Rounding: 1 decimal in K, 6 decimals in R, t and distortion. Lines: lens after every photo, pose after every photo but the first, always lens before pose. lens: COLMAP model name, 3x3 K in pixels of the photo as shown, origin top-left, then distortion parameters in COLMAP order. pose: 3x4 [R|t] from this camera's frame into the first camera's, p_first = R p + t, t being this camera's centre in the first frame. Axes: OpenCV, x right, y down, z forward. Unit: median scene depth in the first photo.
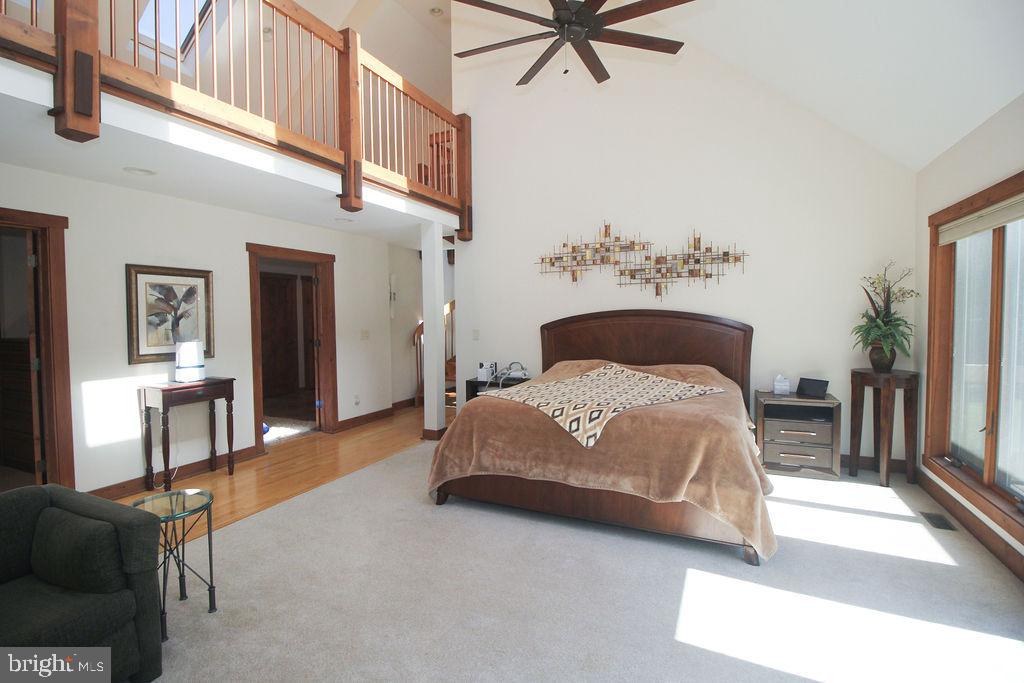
lens RADIAL K [[478.6, 0, 510.7], [0, 478.6, 334.9], [0, 0, 1]] dist [-0.001738, 0.000369]
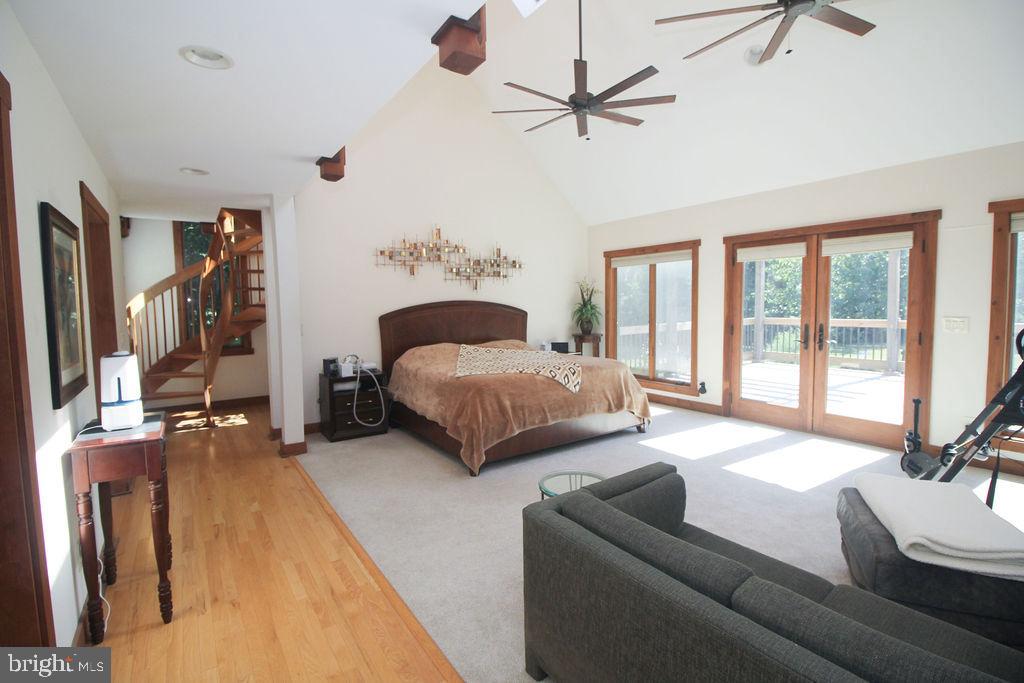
lens RADIAL K [[478.6, 0, 510.7], [0, 478.6, 334.9], [0, 0, 1]] dist [-0.001738, 0.000369]
pose [[0.492868, -0.060589, 0.867992, -0.810624], [0.046921, 0.997972, 0.043019, -0.011542], [-0.868838, 0.019525, 0.494712, 0.287551]]
